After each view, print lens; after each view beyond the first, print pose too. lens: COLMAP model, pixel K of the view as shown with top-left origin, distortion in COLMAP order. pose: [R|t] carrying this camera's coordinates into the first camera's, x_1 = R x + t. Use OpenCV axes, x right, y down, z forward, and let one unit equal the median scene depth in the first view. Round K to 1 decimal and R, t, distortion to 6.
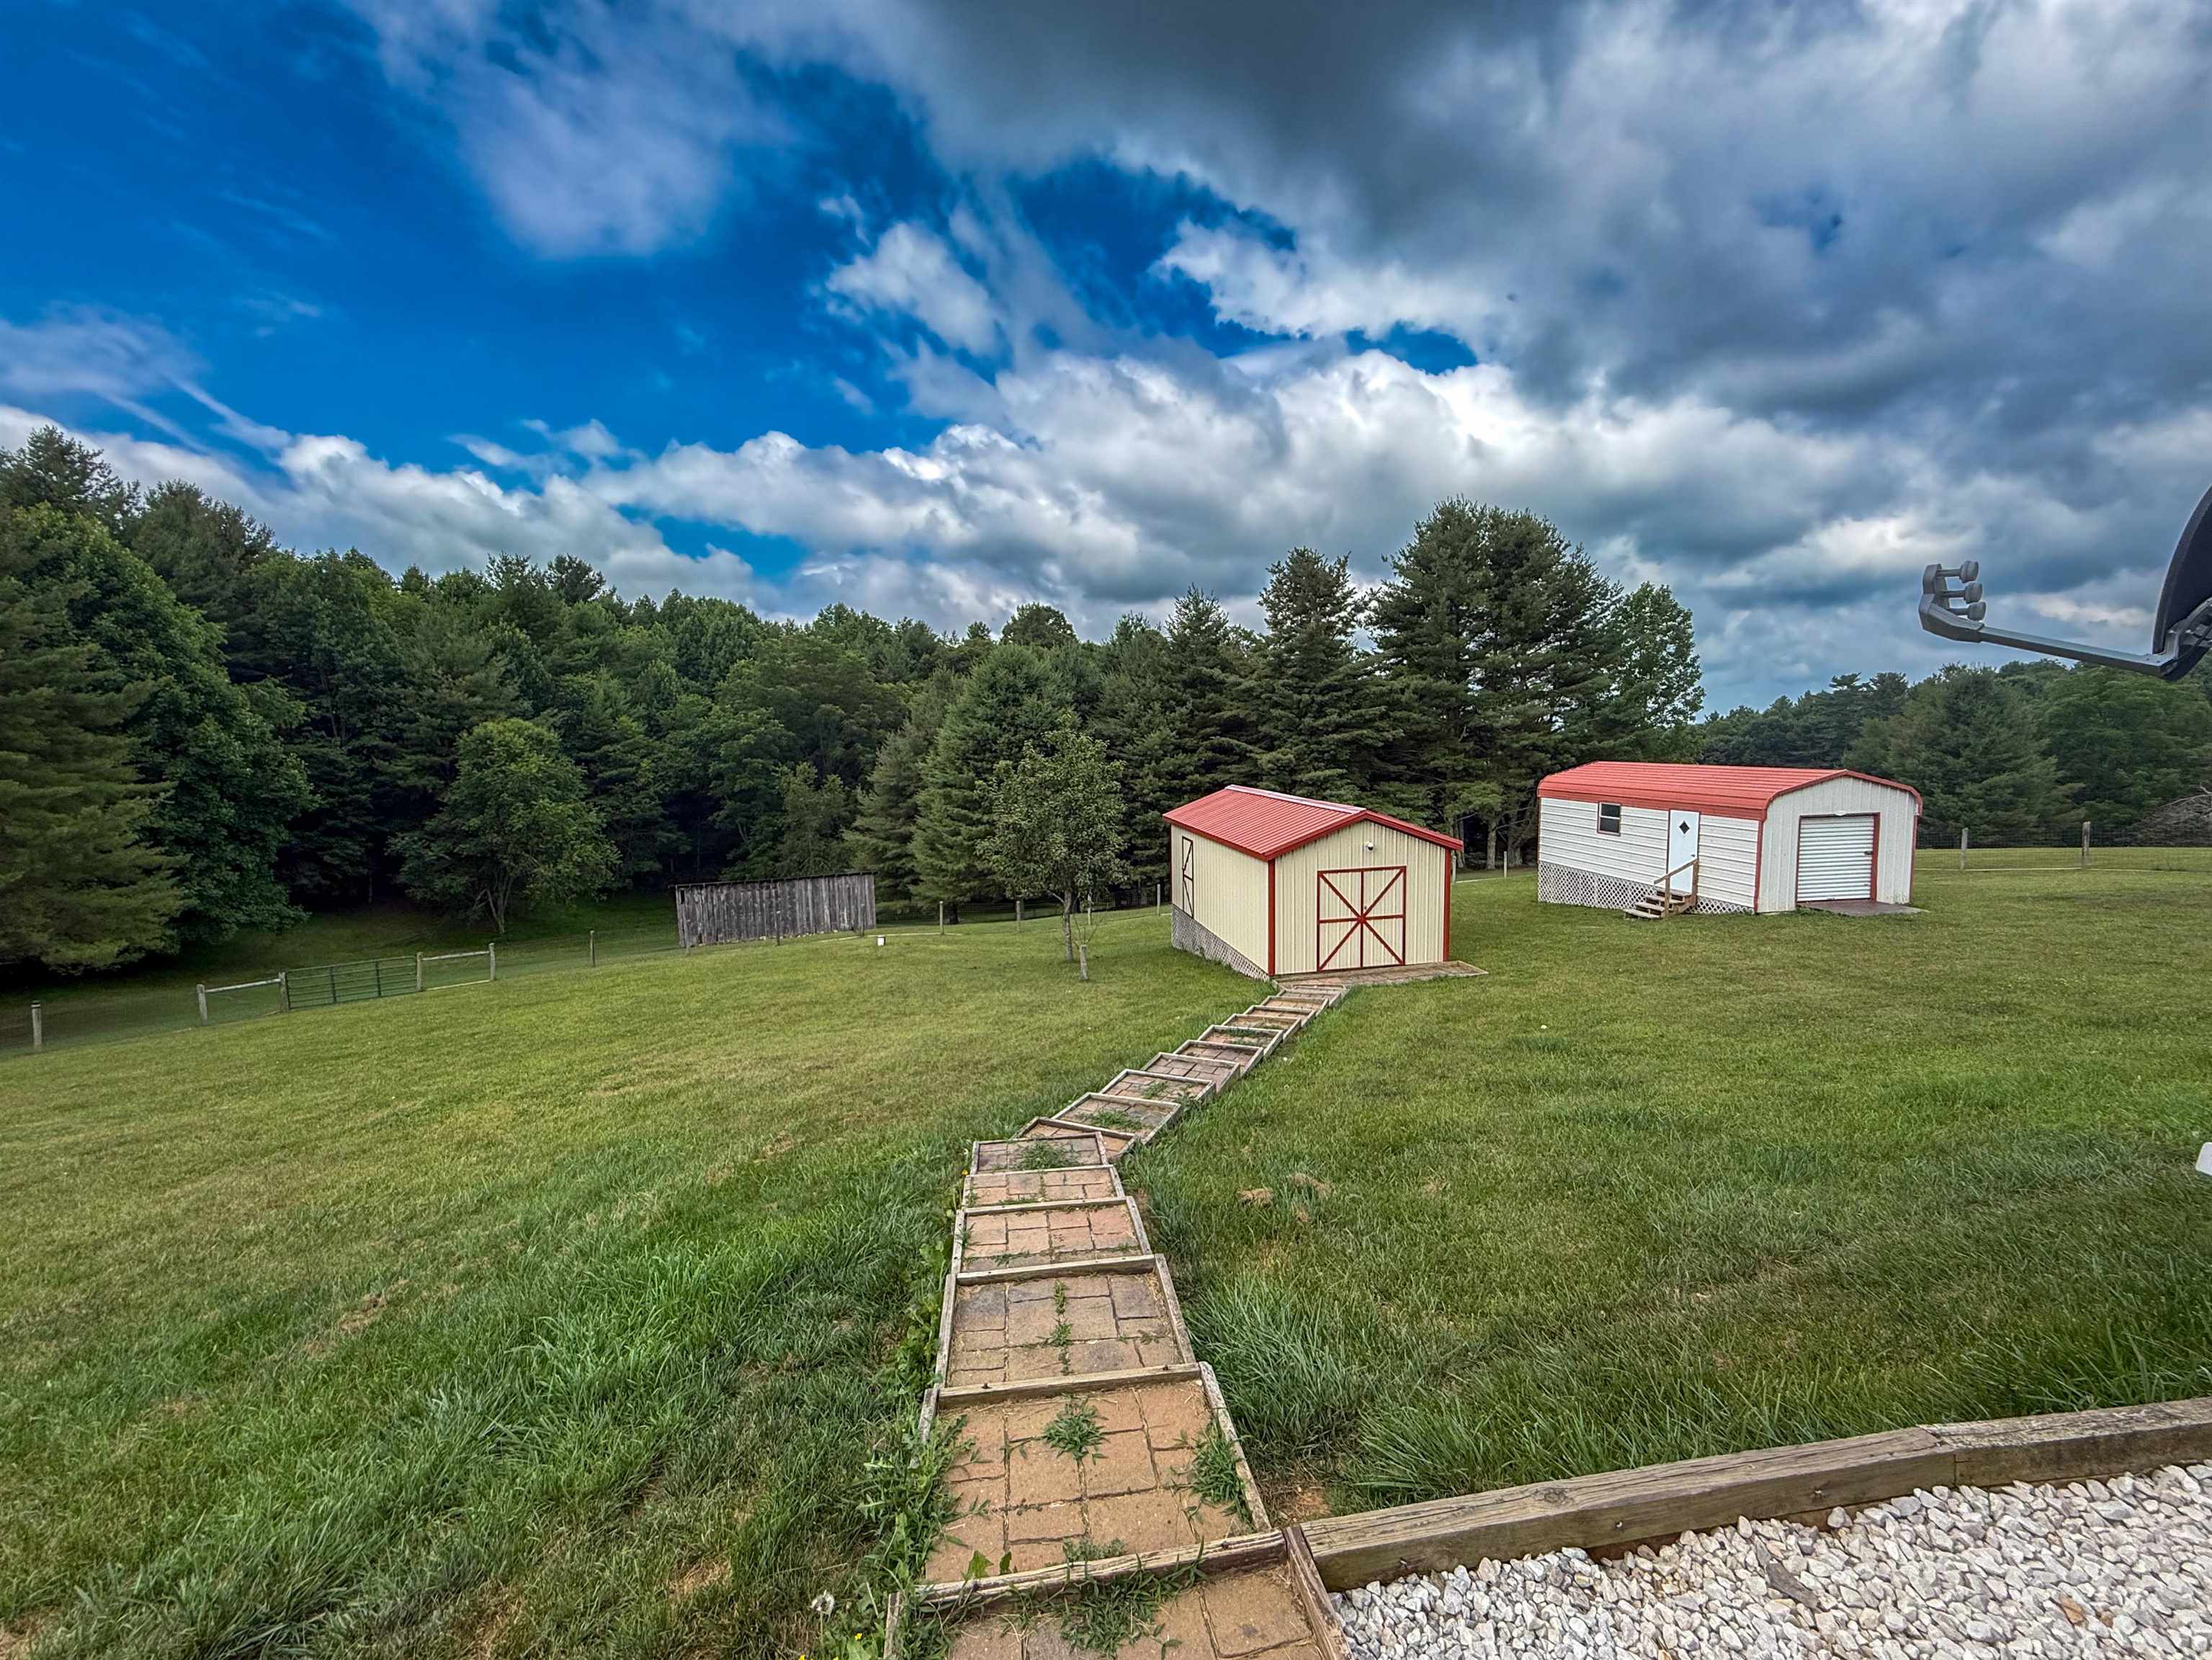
lens RADIAL K [[881.7, 0, 1104.3], [0, 881.7, 827.8], [0, 0, 1]] dist [0.000707, -0.000443]
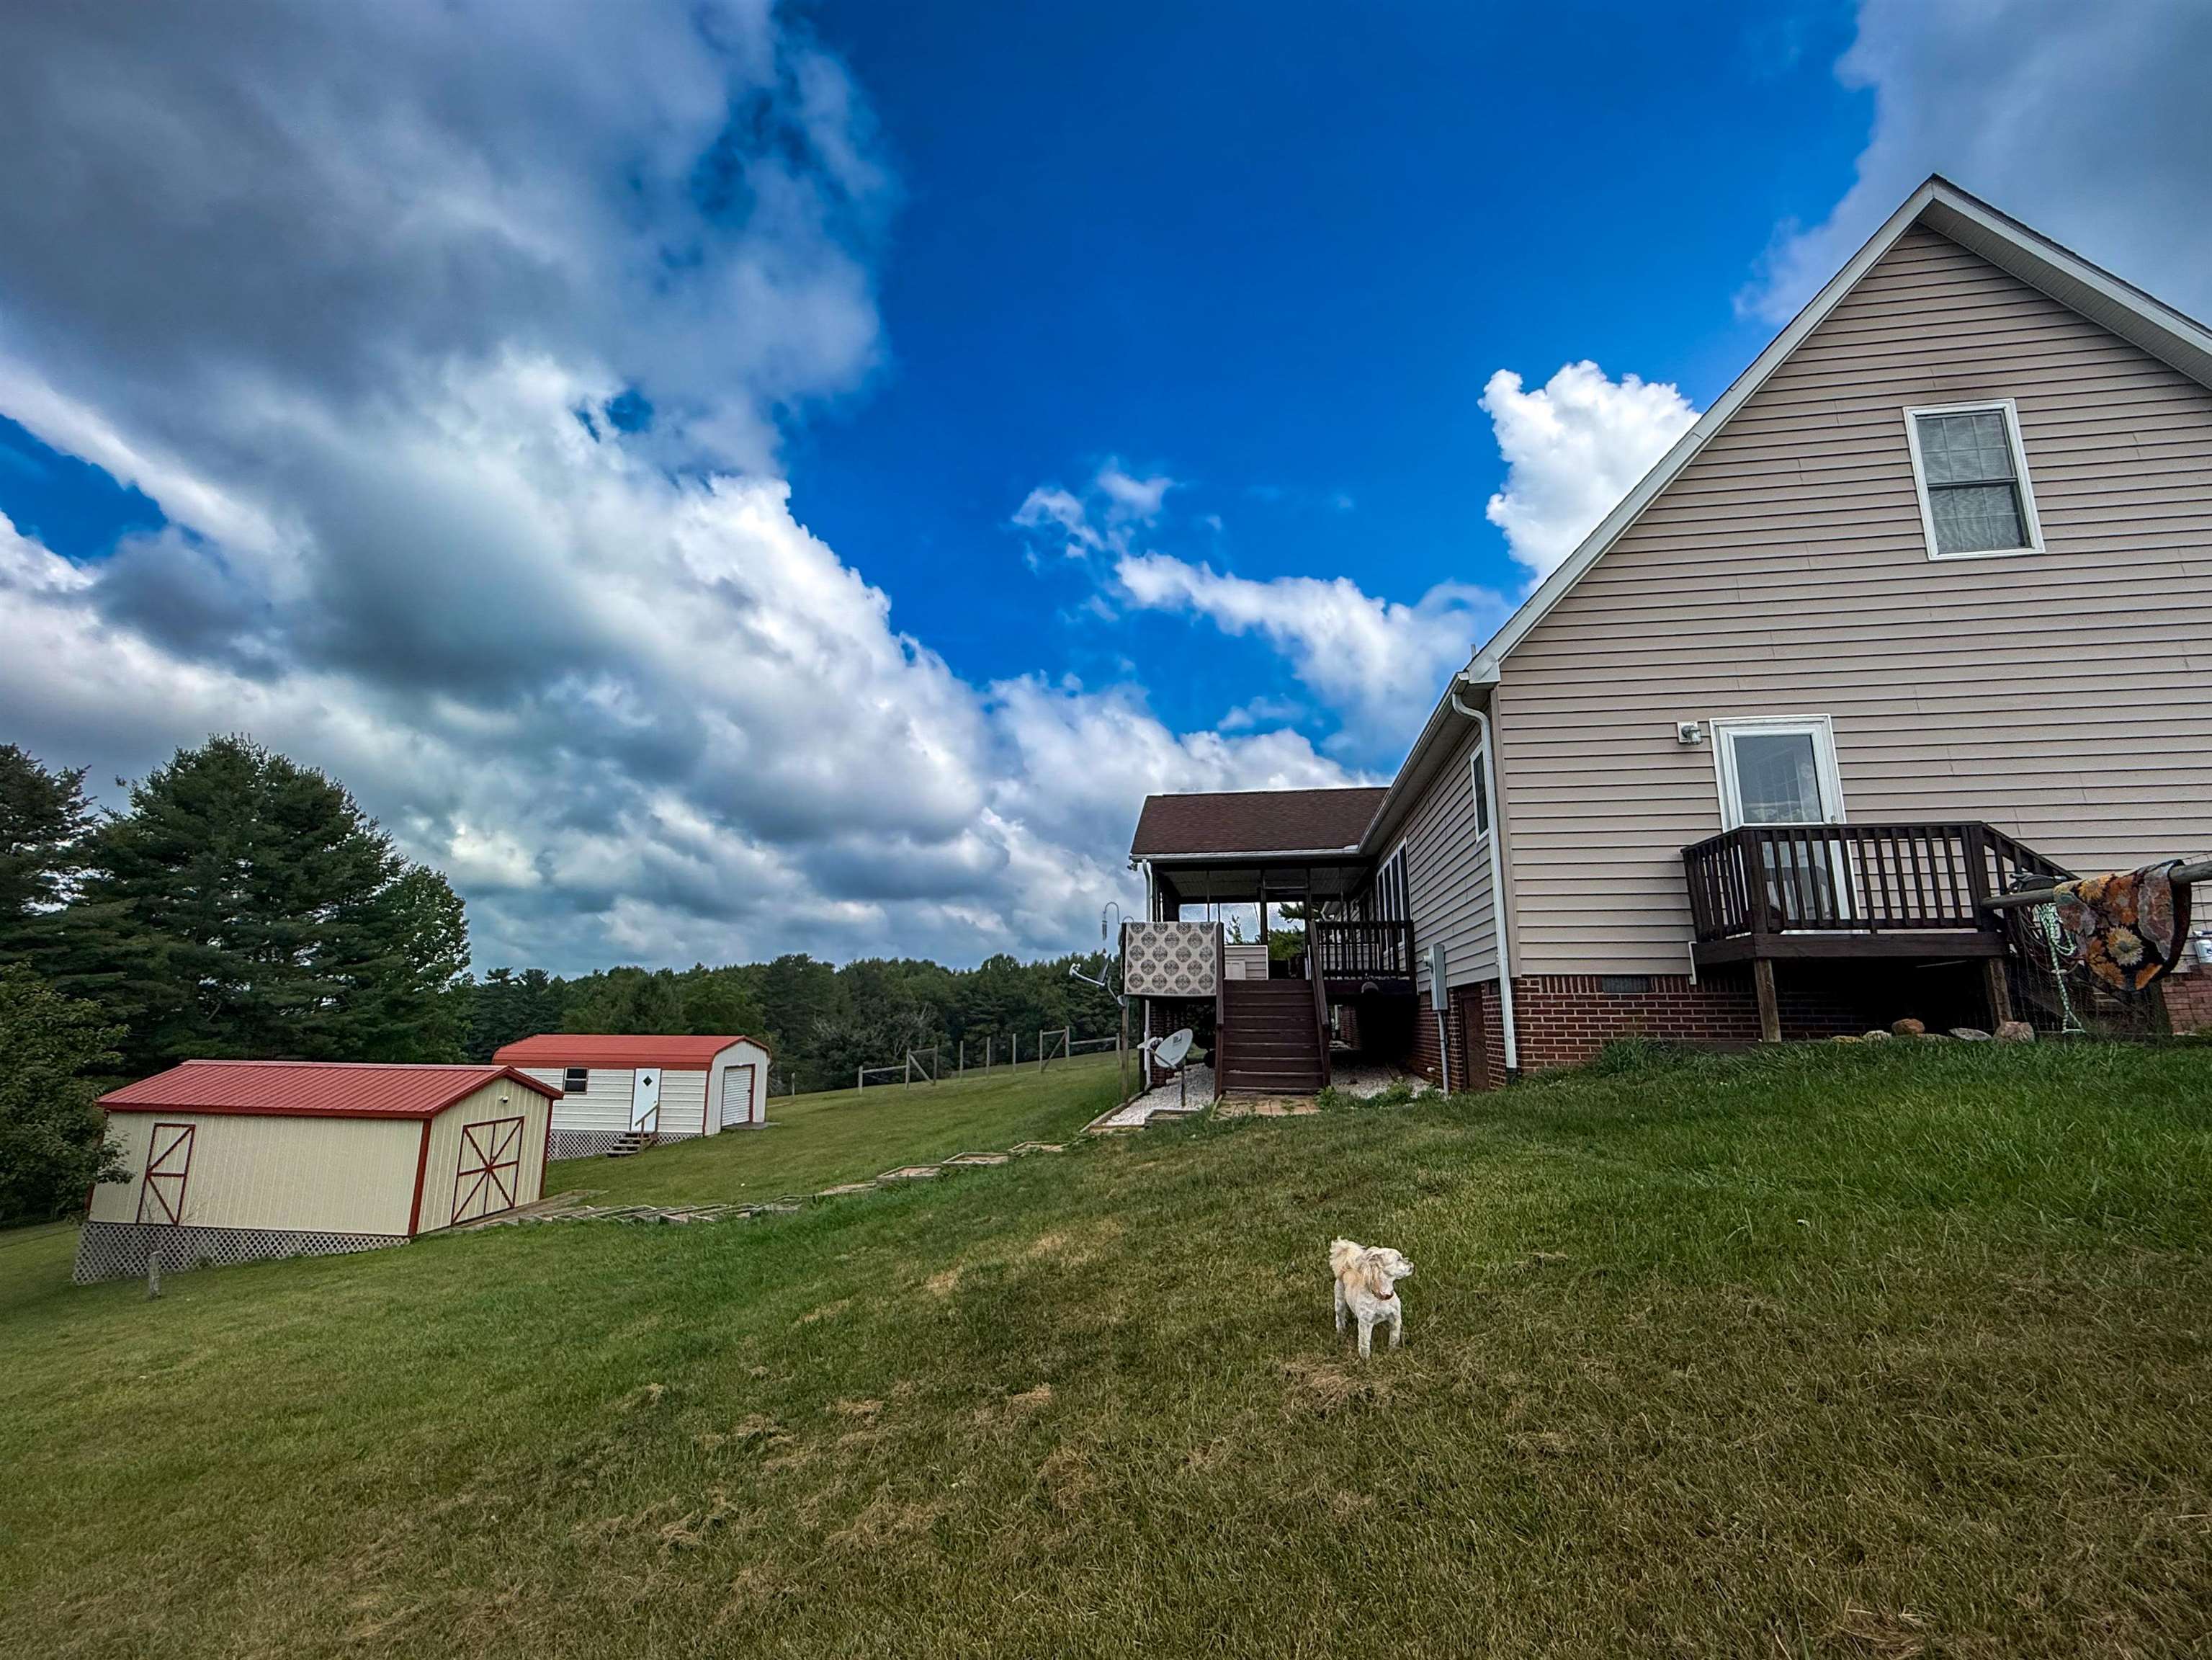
lens RADIAL K [[976.8, 0, 1097.8], [0, 976.8, 826.1], [0, 0, 1]] dist [0.003381, -0.000221]
pose [[0.295703, 0.204261, 0.933187, -0.242602], [0.088524, 0.966810, -0.239671, 0.016669], [-0.951169, 0.153481, 0.267807, -0.043341]]
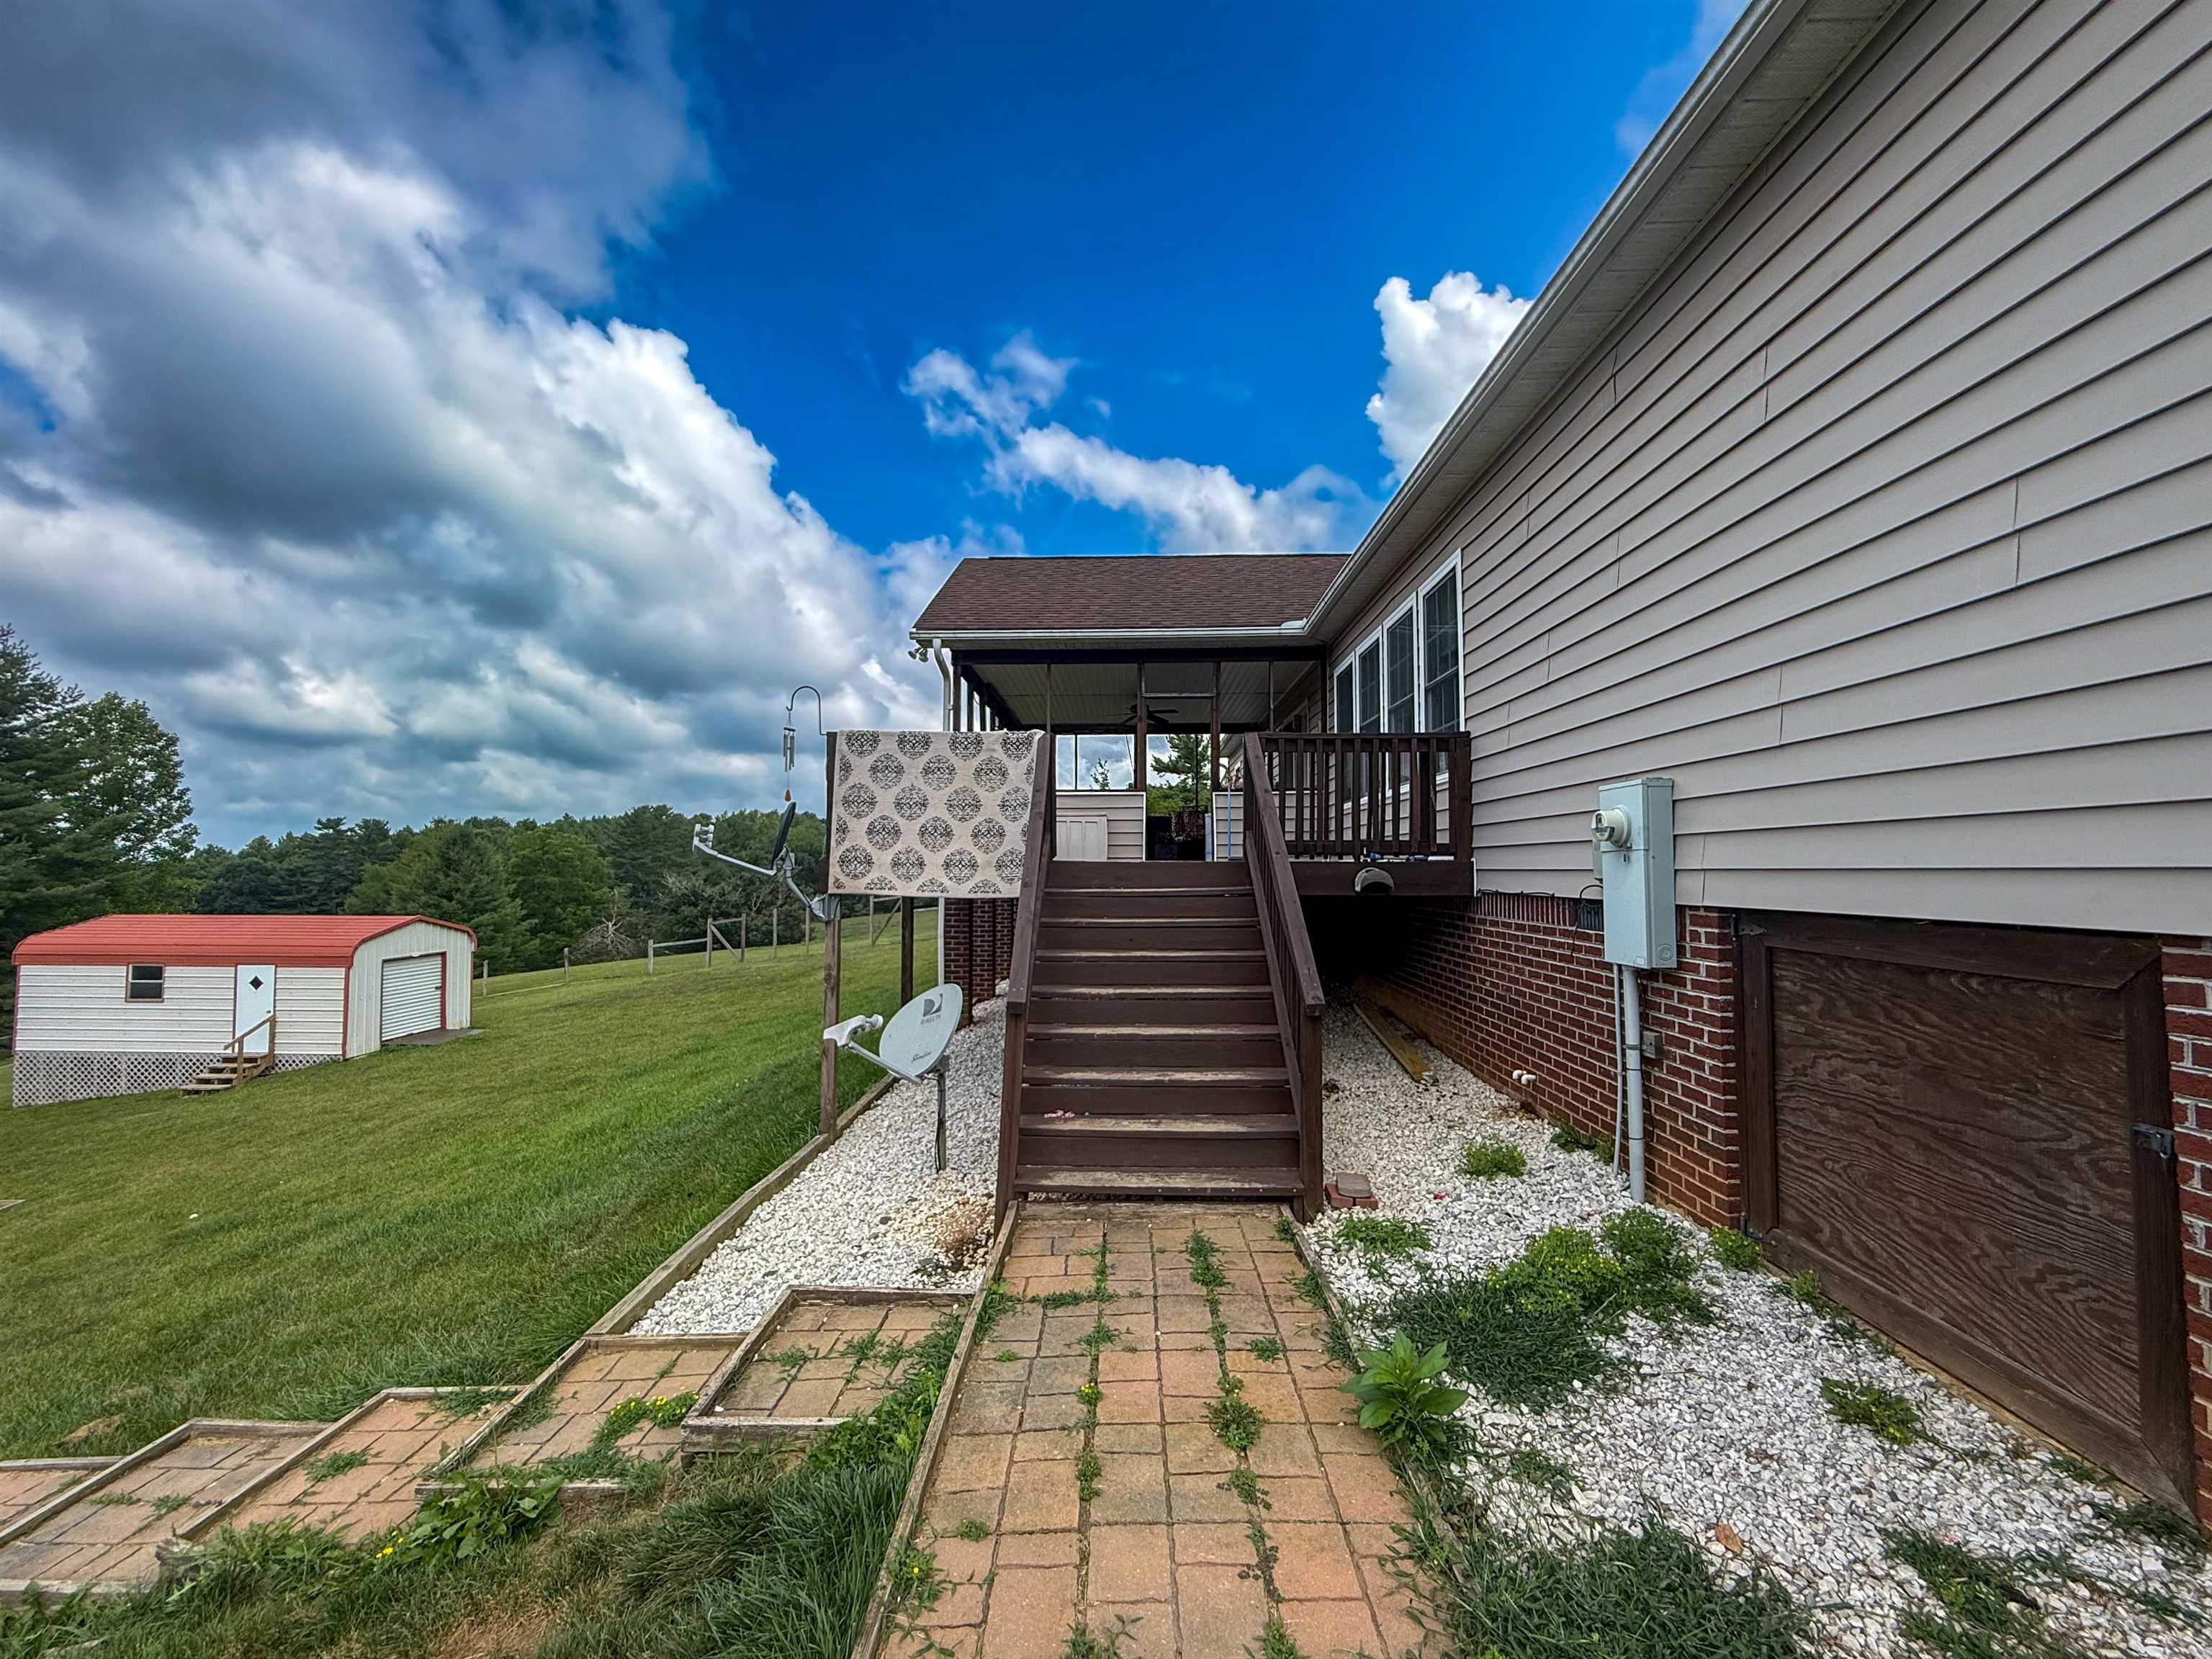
lens RADIAL K [[915.4, 0, 1100.3], [0, 915.4, 828.8], [0, 0, 1]] dist [-0.000192, -0.000192]
pose [[0.169686, 0.060465, 0.983641, -0.060368], [0.095869, 0.992369, -0.077540, -0.000590], [-0.980824, 0.107458, 0.162595, -0.019302]]
